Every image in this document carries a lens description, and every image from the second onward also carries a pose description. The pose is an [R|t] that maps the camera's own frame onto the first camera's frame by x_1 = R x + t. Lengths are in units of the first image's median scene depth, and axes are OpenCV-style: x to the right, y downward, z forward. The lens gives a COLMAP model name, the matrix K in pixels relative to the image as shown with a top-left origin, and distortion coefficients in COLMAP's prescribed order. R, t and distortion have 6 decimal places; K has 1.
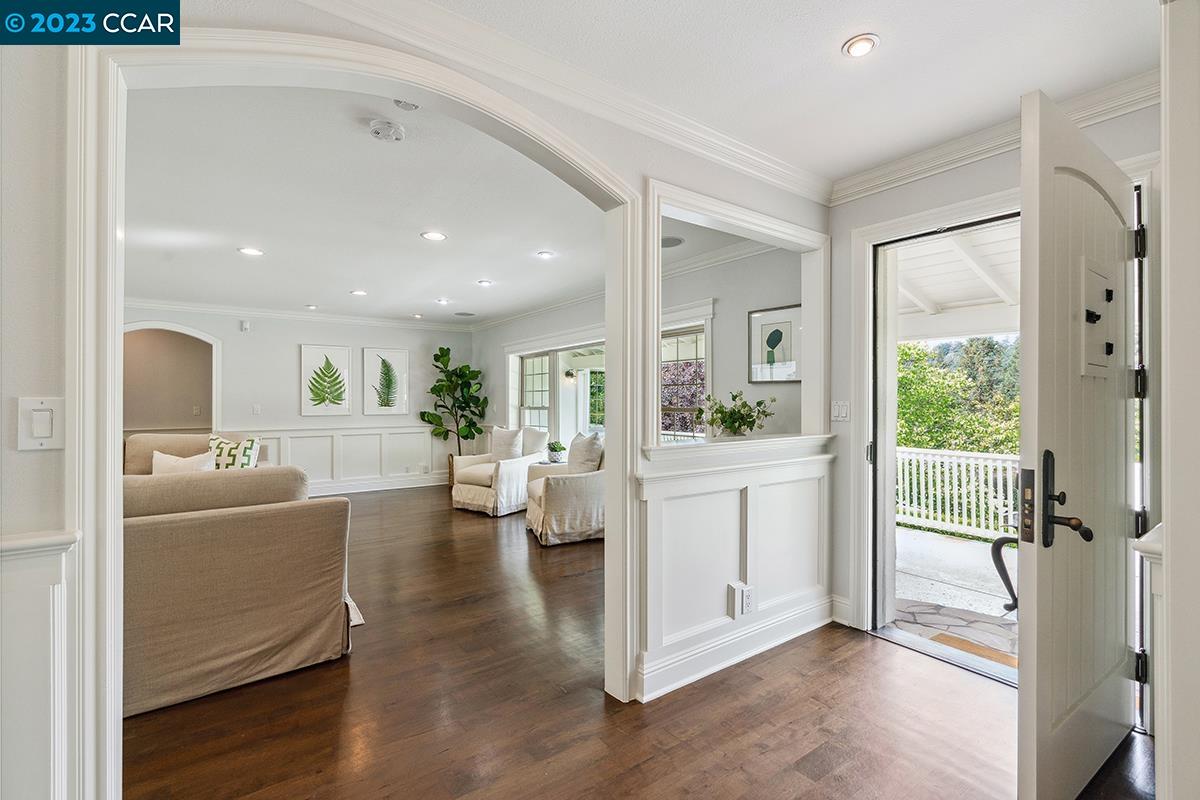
lens RADIAL K [[538.4, 0, 596.2], [0, 538.4, 399.8], [0, 0, 1]] dist [-0.009608, 0.001401]
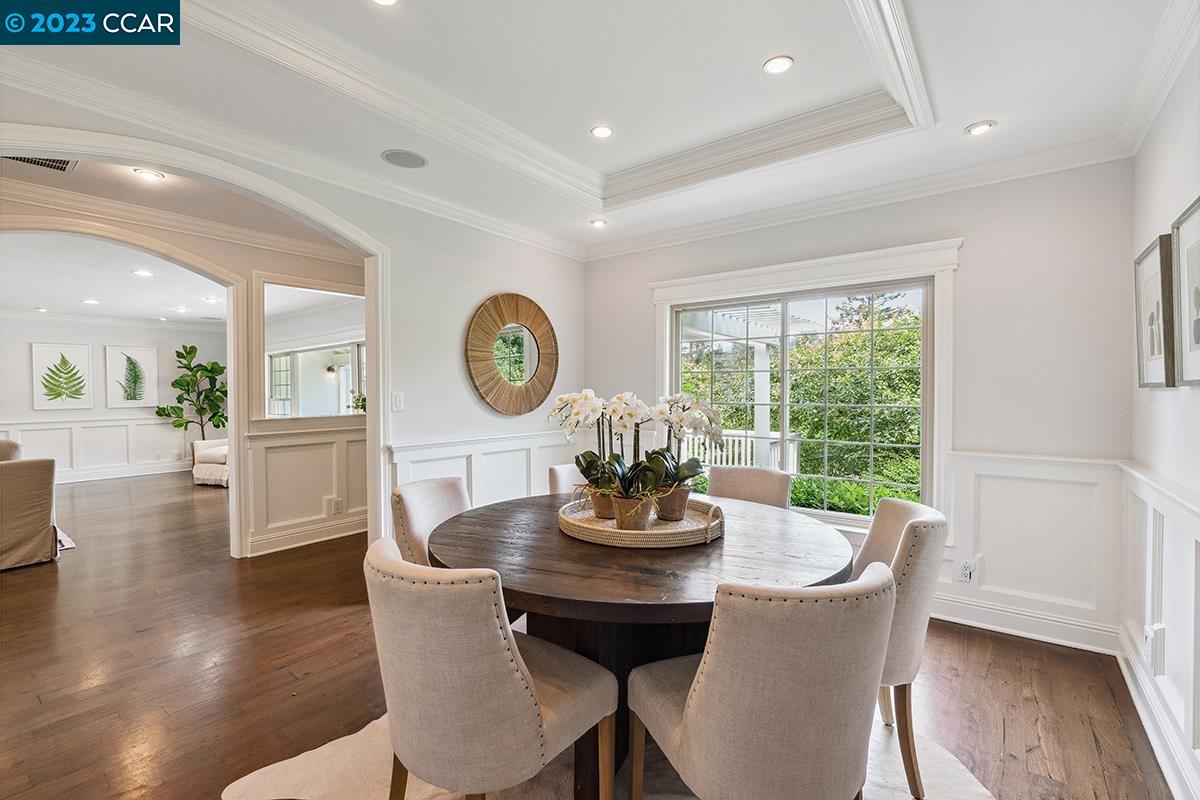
lens RADIAL K [[538.4, 0, 604.1], [0, 538.4, 397.7], [0, 0, 1]] dist [-0.009608, 0.001401]
pose [[0.956226, -0.014998, 0.292245, 0.226532], [0.010731, 0.999811, 0.016199, 0.000380], [-0.292432, -0.012354, 0.956206, -0.347347]]
